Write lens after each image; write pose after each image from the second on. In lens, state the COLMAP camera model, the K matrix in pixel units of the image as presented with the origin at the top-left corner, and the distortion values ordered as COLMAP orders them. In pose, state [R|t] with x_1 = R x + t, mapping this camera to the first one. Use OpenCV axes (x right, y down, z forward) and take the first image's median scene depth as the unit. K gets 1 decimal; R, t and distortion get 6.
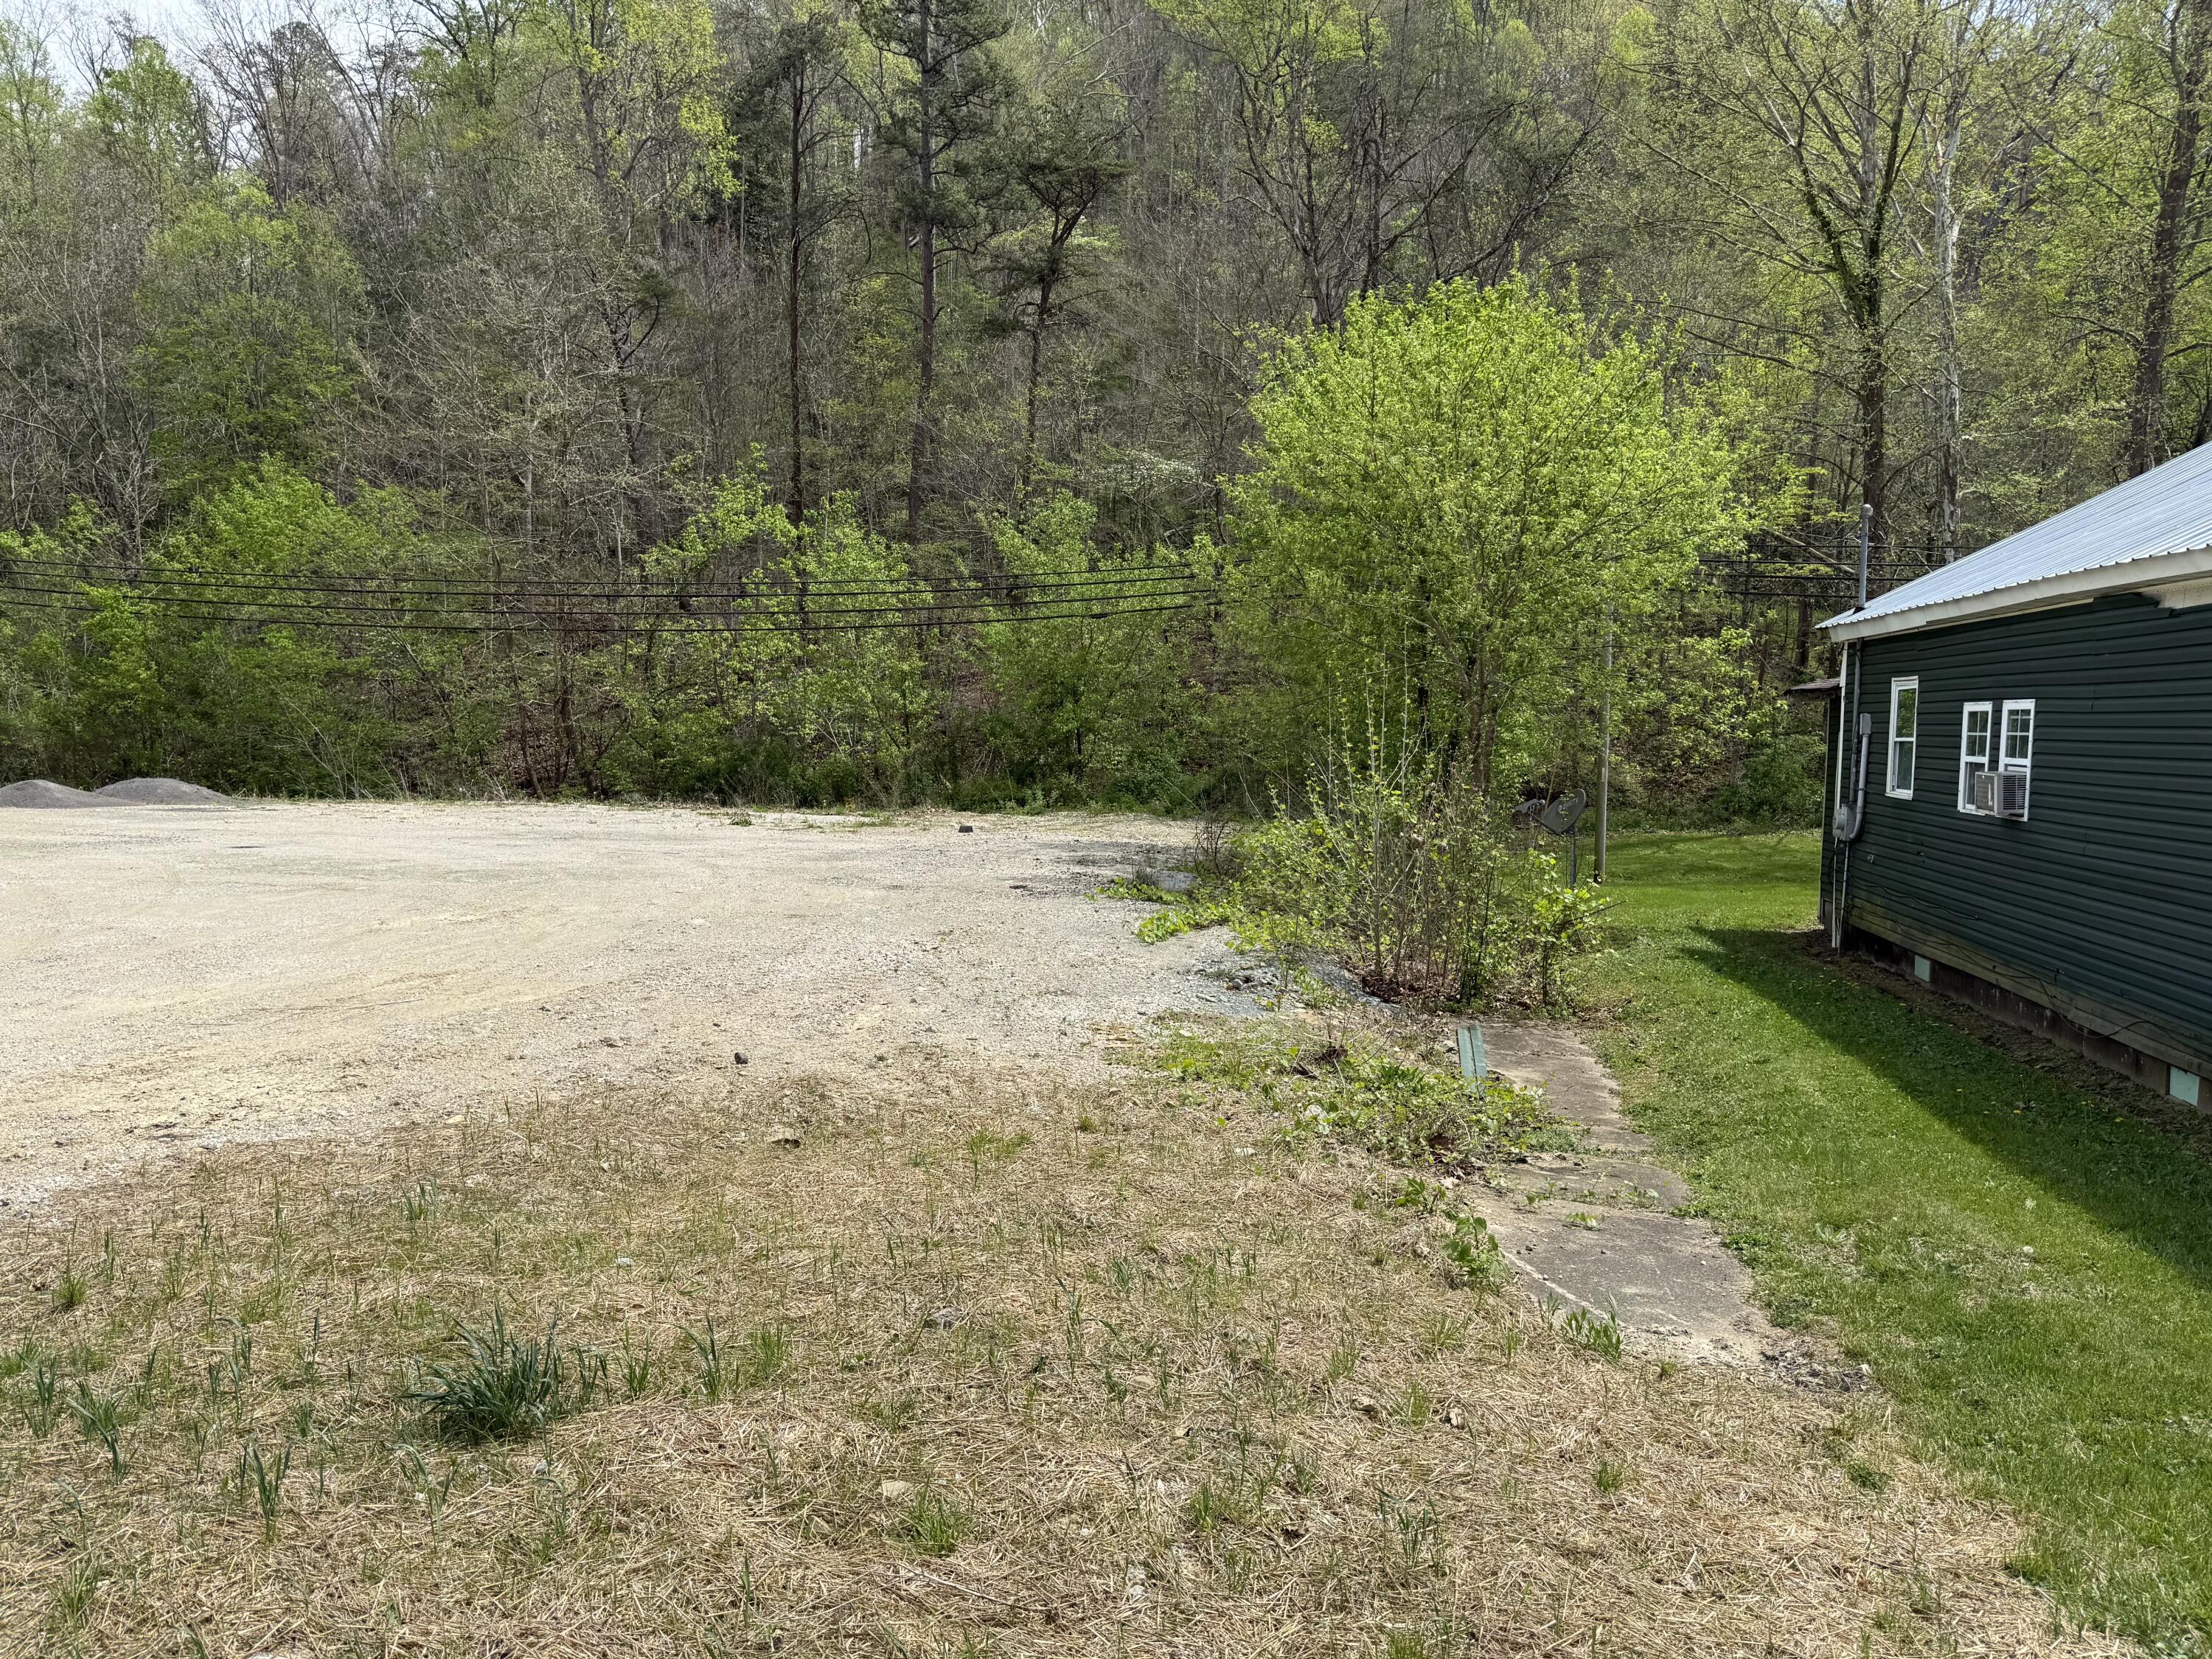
lens RADIAL K [[1582.7, 0, 1106.0], [0, 1582.7, 829.5], [0, 0, 1]] dist [0.003790, -0.002993]
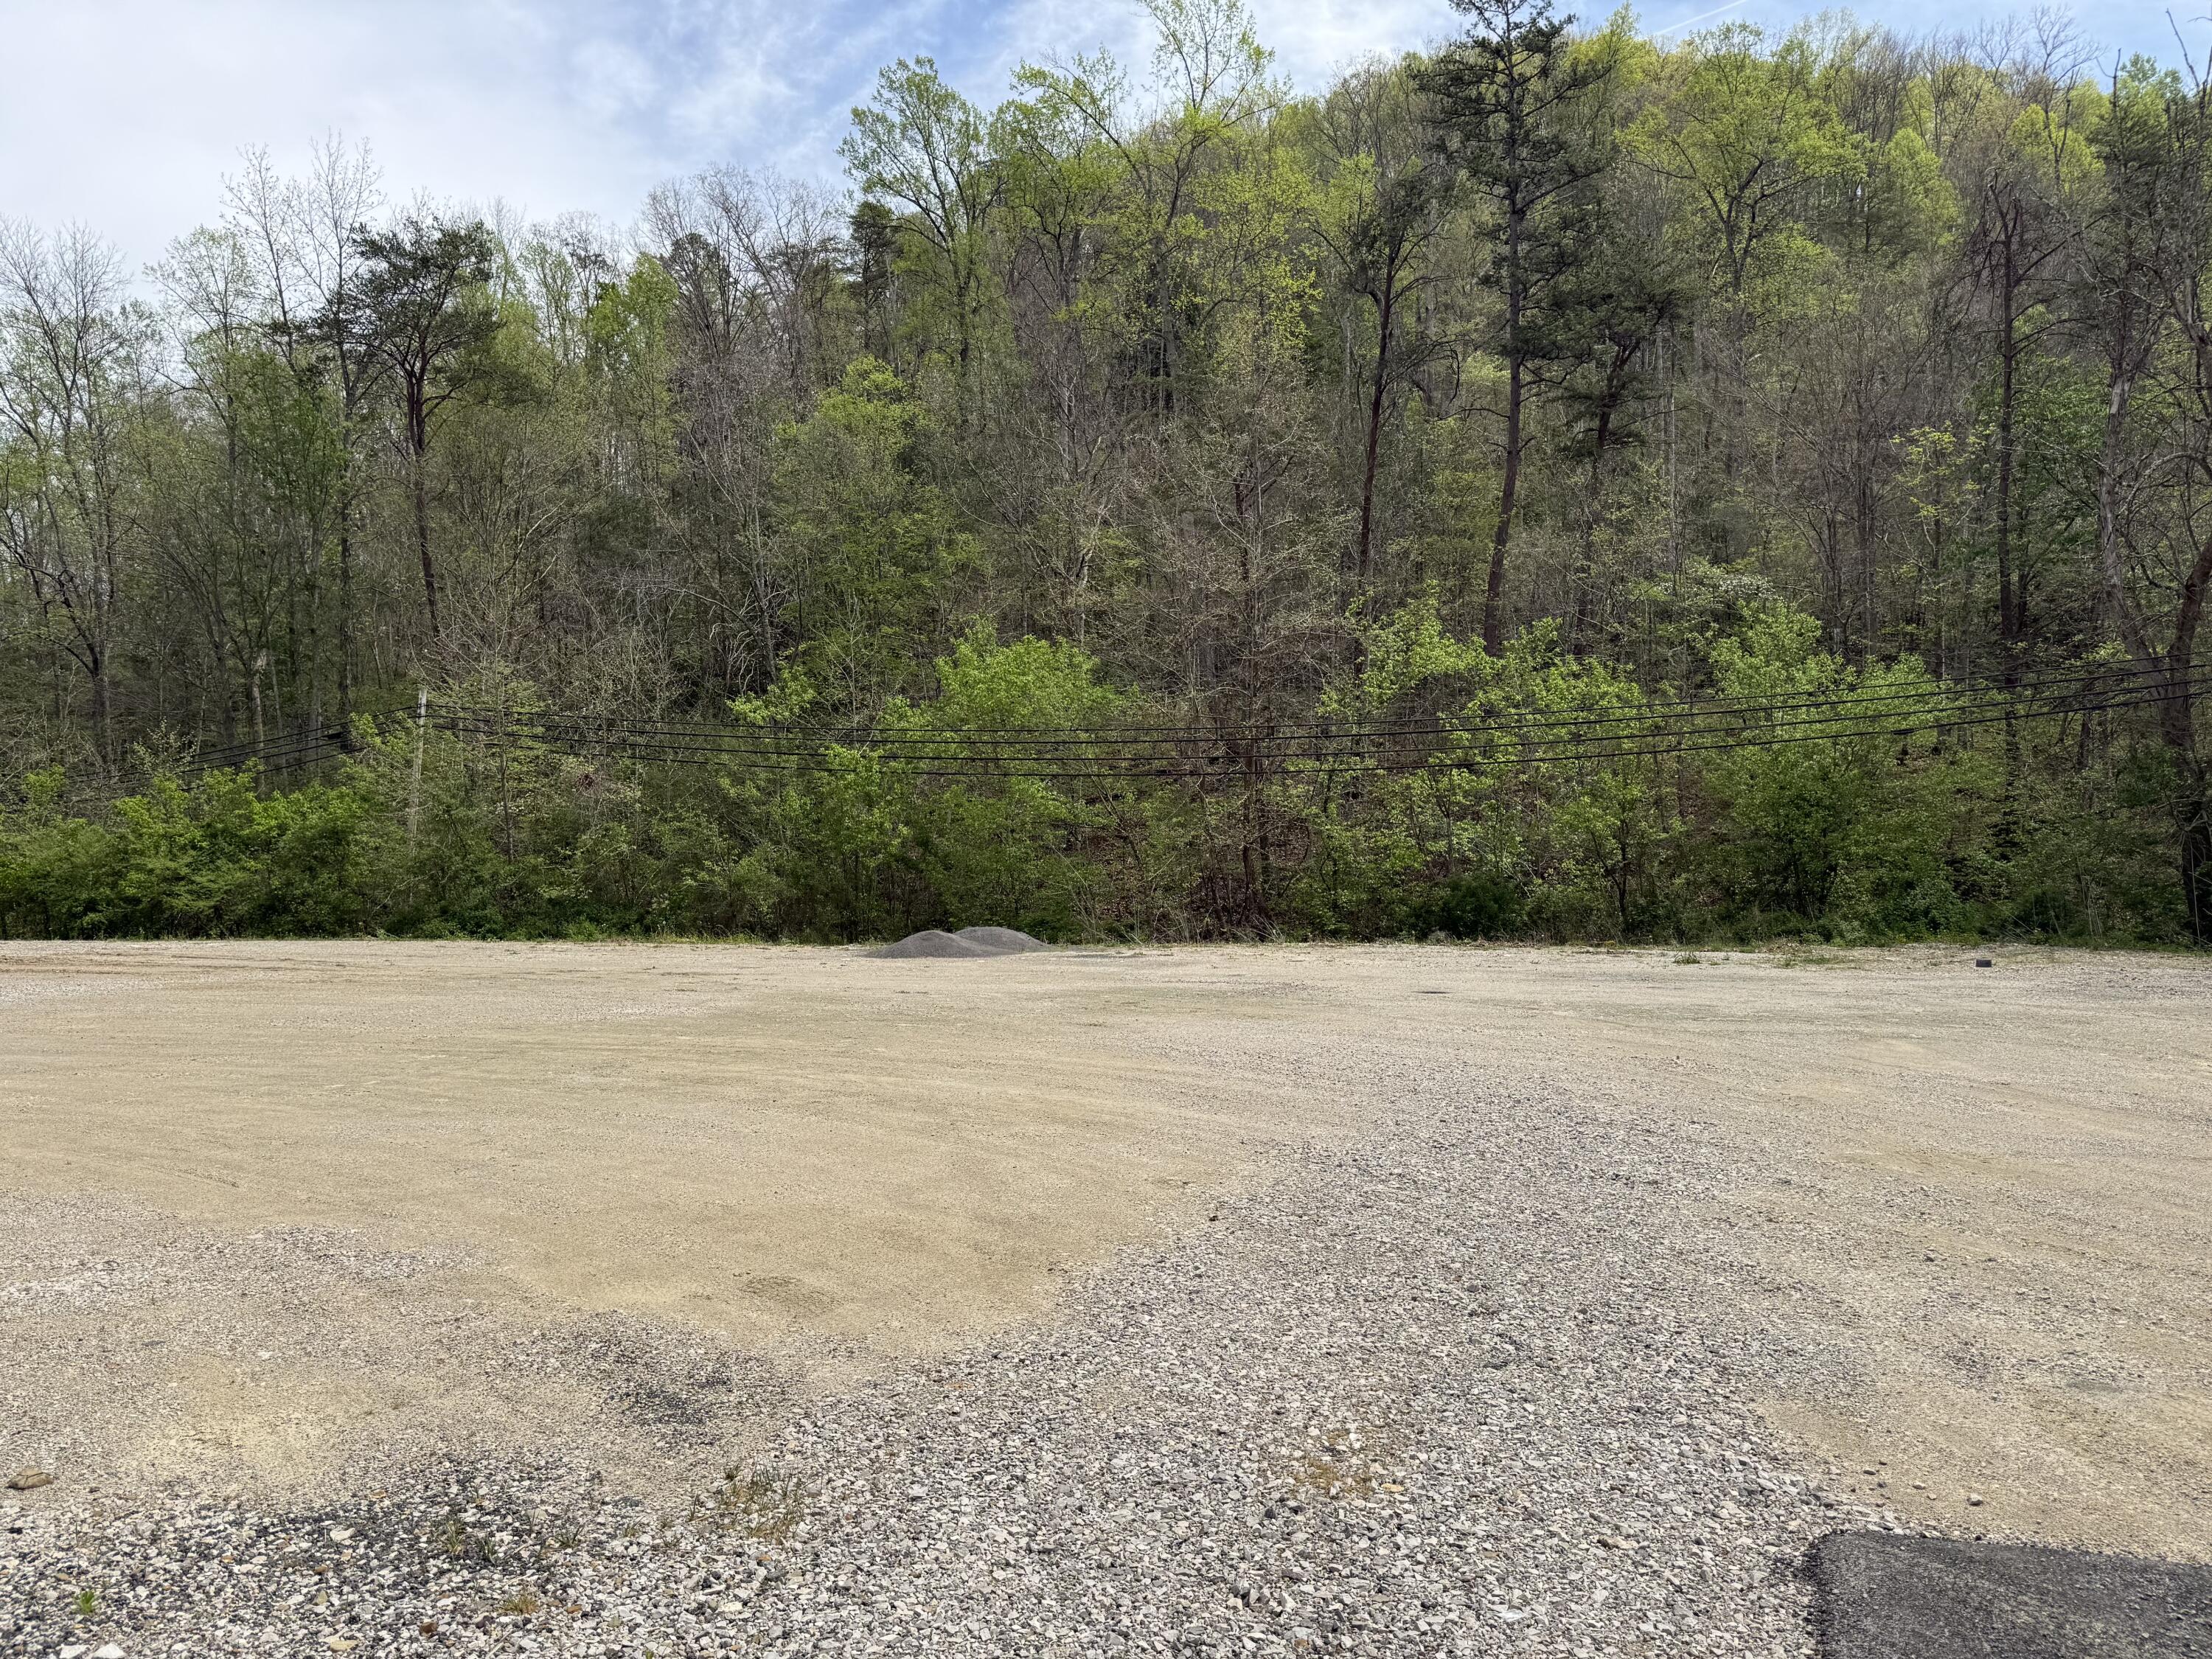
lens RADIAL K [[1582.7, 0, 1106.0], [0, 1582.7, 829.5], [0, 0, 1]] dist [0.003790, -0.002993]
pose [[0.990780, -0.028258, -0.132502, -0.288257], [0.016529, 0.995913, -0.088793, -0.002651], [0.134469, 0.085784, 0.987198, 0.008297]]
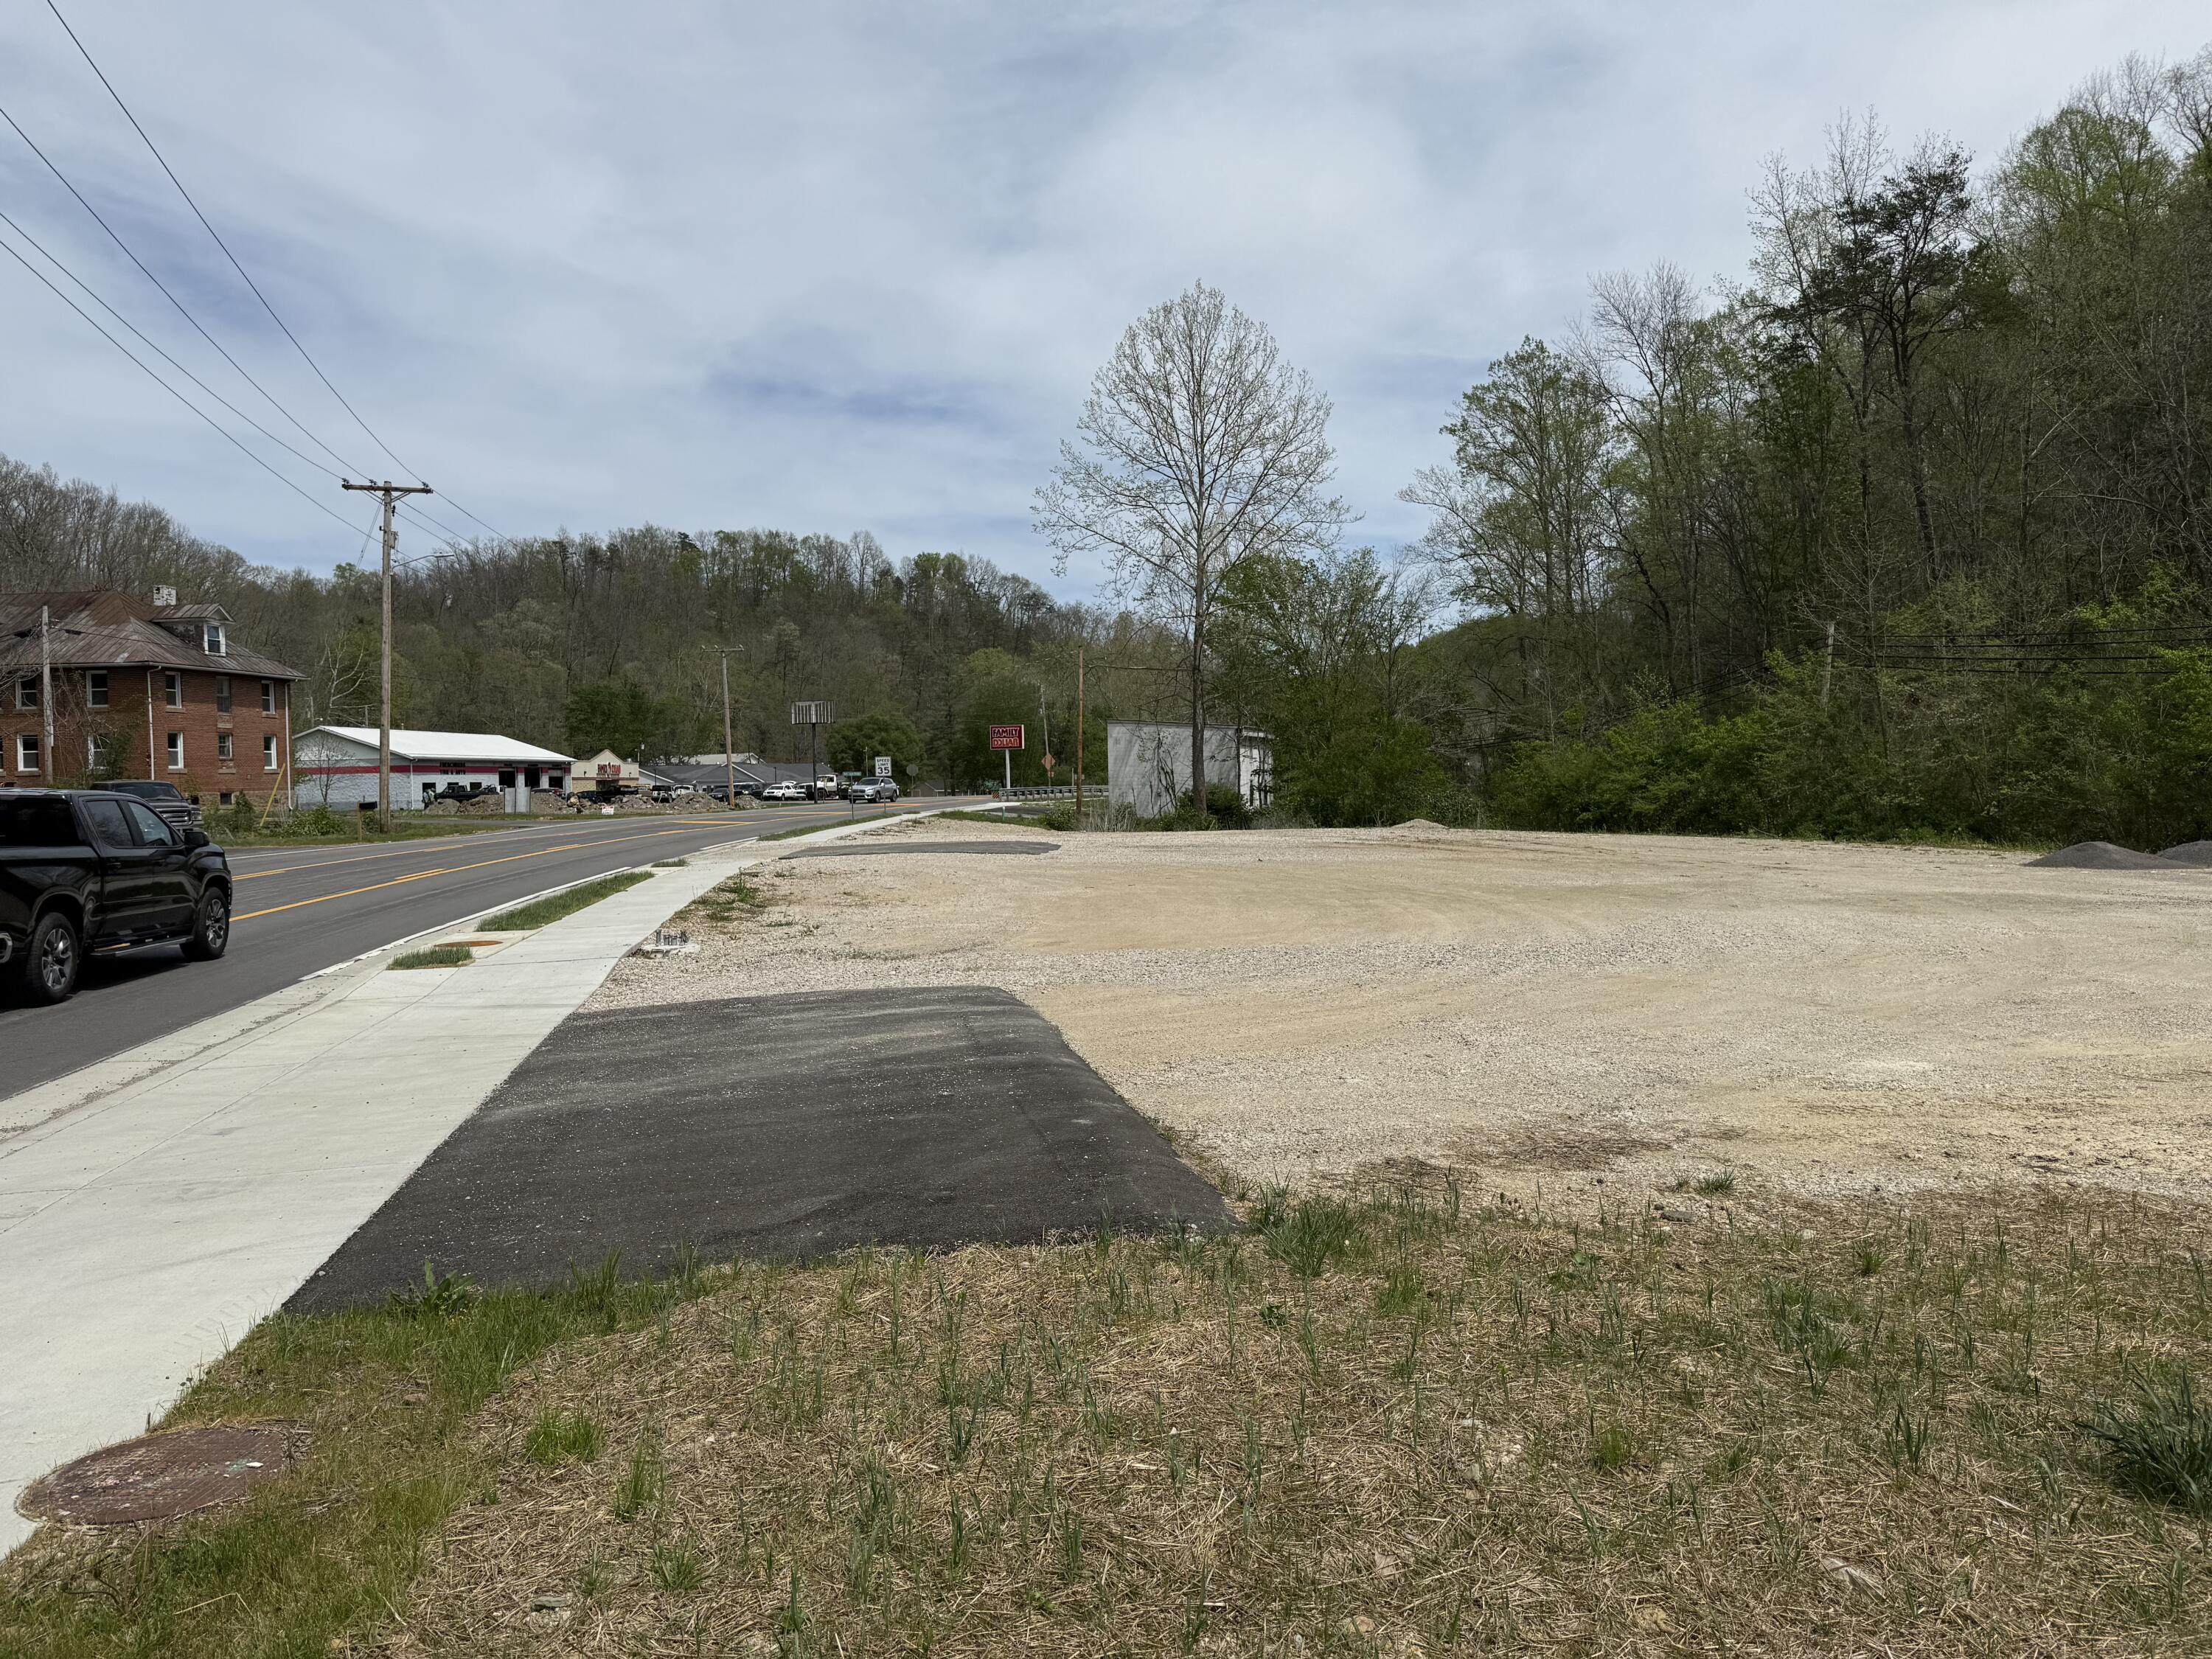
lens RADIAL K [[1582.7, 0, 1106.0], [0, 1582.7, 829.5], [0, 0, 1]] dist [0.003790, -0.002993]
pose [[0.391280, -0.000969, -0.920271, 0.033835], [-0.037016, 0.999174, -0.016791, 0.002994], [0.919527, 0.040635, 0.390920, 0.003884]]
